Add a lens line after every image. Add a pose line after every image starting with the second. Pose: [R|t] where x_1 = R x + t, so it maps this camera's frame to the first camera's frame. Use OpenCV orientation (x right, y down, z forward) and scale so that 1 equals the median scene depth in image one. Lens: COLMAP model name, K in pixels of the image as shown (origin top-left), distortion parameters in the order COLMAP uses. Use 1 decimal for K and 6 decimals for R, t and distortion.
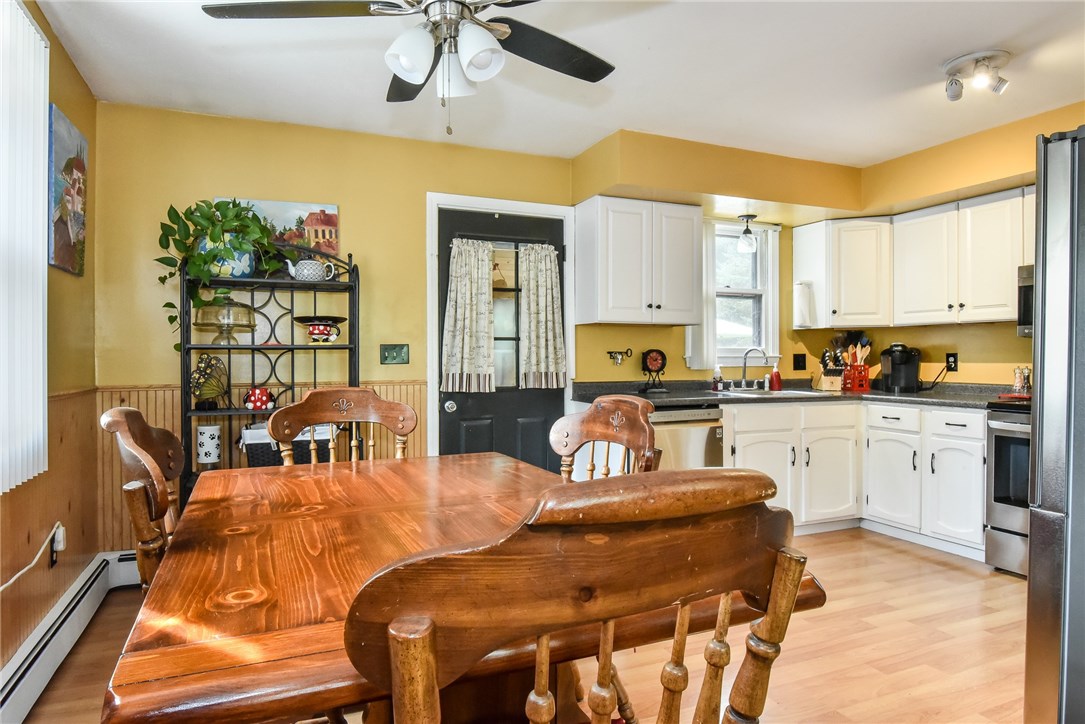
lens RADIAL K [[670.8, 0, 542.5], [0, 670.8, 362.9], [0, 0, 1]] dist [0.001889, -0.000076]
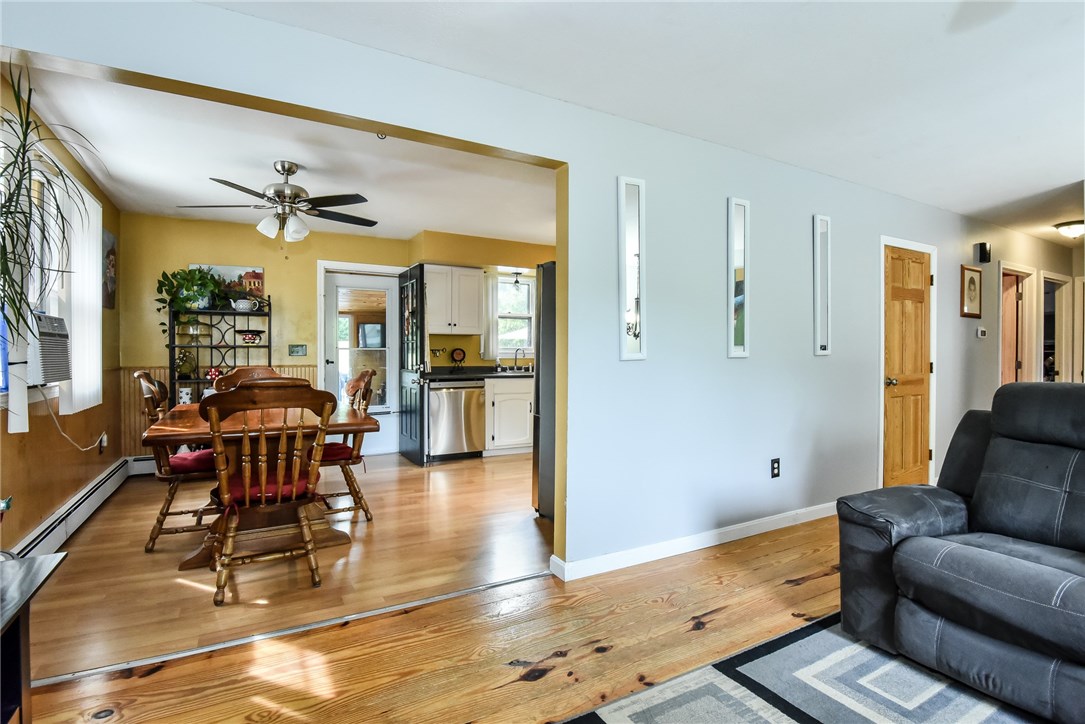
lens RADIAL K [[523.2, 0, 543.6], [0, 523.2, 361.8], [0, 0, 1]] dist [-0.002791, -0.001136]
pose [[0.992912, 0.003224, 0.118811, 0.305186], [-0.004227, 0.999958, 0.008191, 0.004024], [-0.118779, -0.008636, 0.992883, -0.536742]]
